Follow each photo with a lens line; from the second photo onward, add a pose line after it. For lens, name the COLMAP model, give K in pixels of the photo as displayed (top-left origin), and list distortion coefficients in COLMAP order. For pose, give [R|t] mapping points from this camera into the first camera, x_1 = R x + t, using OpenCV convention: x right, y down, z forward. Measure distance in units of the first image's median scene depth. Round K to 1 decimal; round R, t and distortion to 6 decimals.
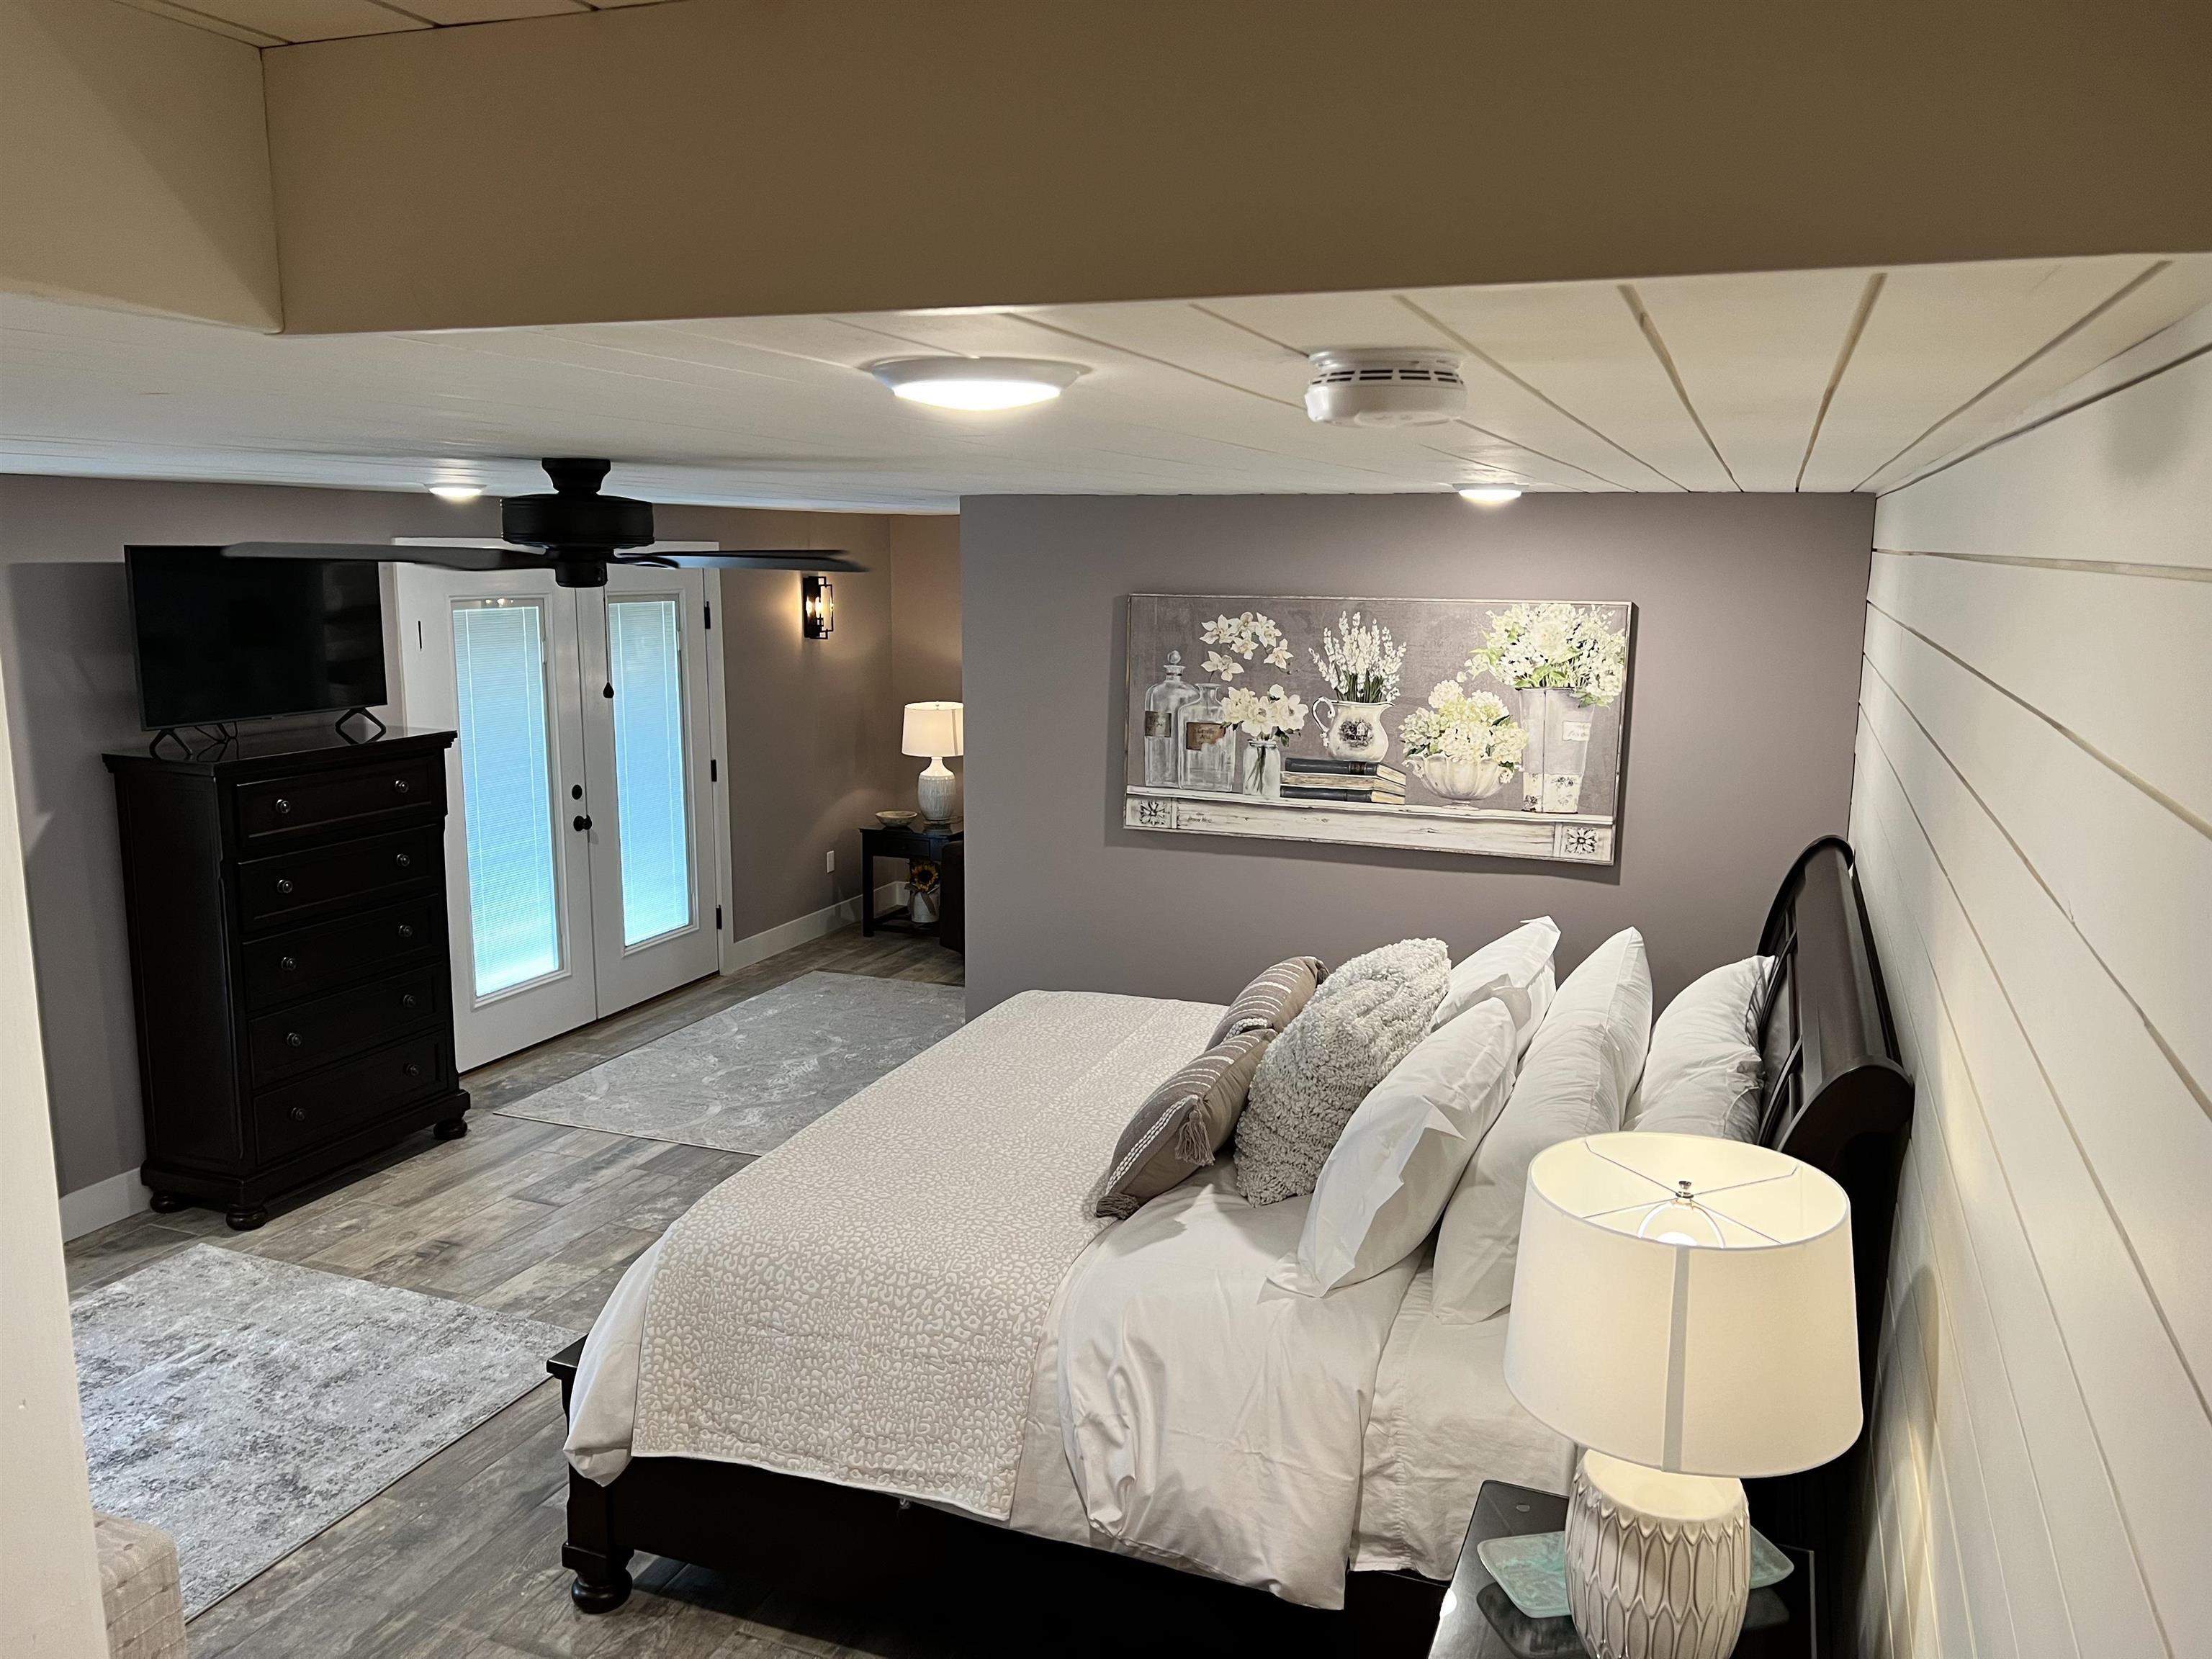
lens RADIAL K [[1666.1, 0, 1103.9], [0, 1666.1, 831.3], [0, 0, 1]] dist [0.029565, -0.032583]
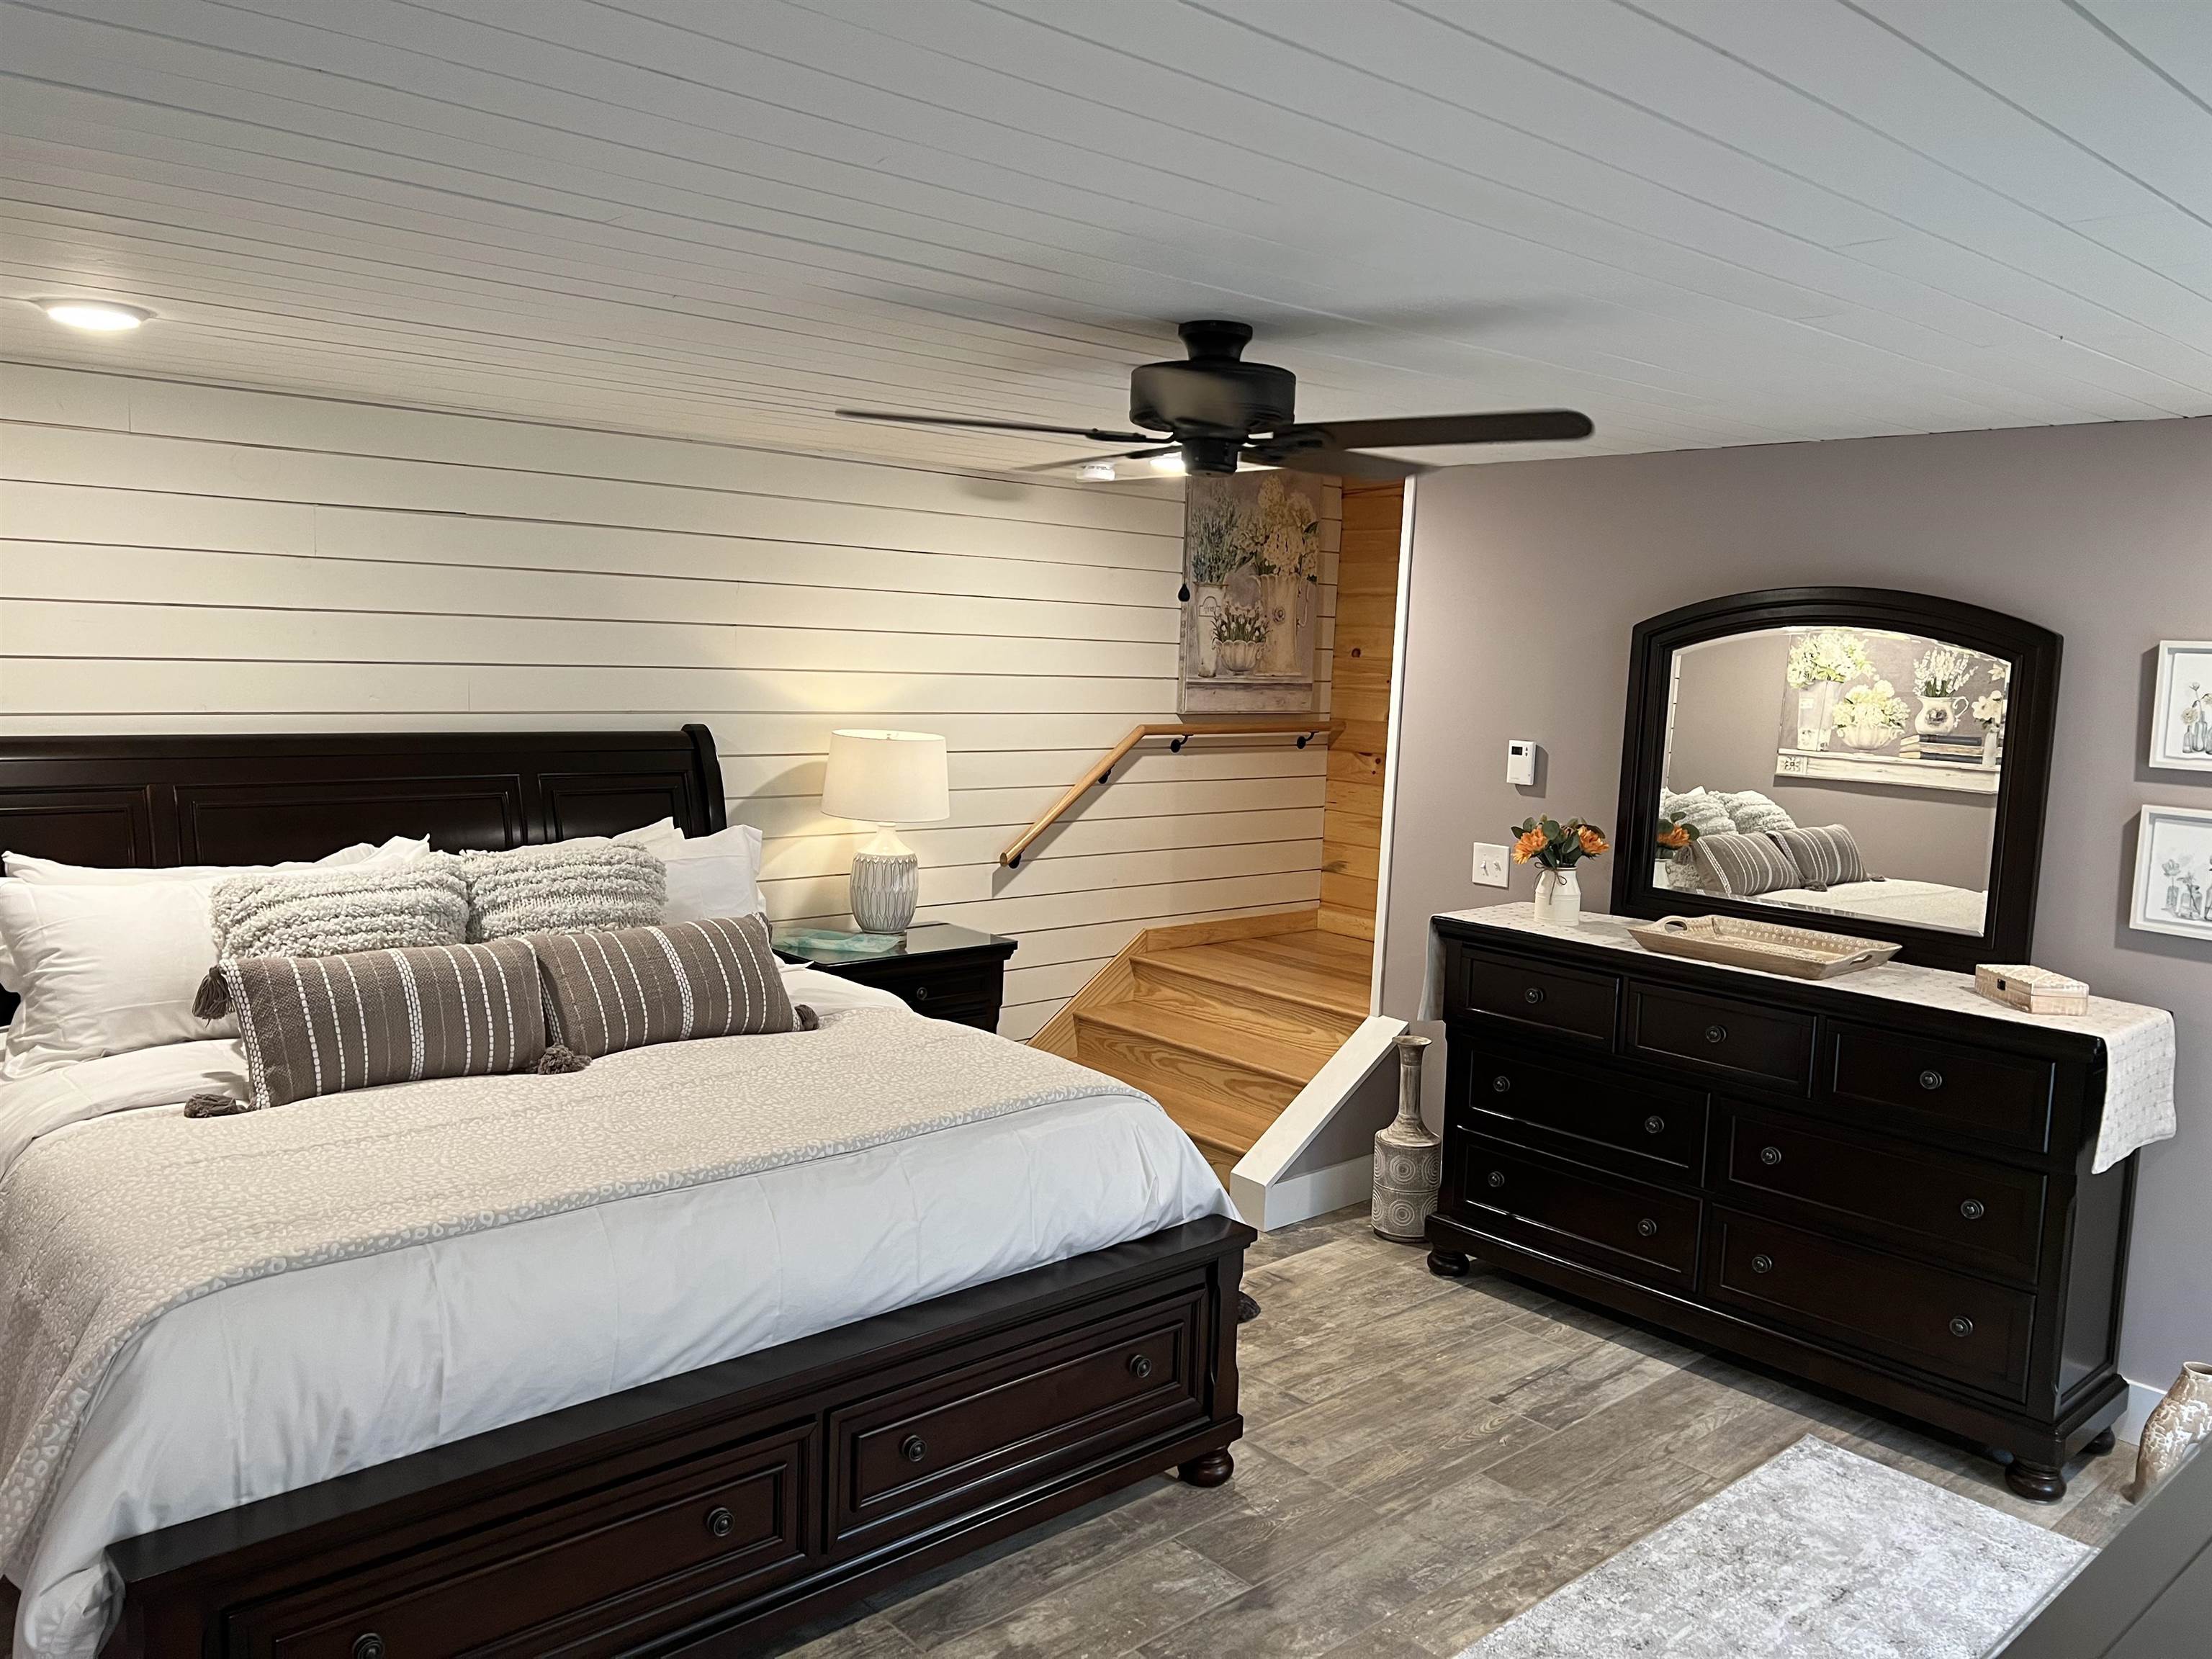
lens RADIAL K [[1666.1, 0, 1104.5], [0, 1666.1, 833.1], [0, 0, 1]] dist [0.029565, -0.032583]
pose [[-0.890723, -0.082684, 0.446963, -0.658328], [0.042298, 0.963972, 0.262619, -0.196163], [-0.452574, 0.252827, -0.855135, 1.773819]]
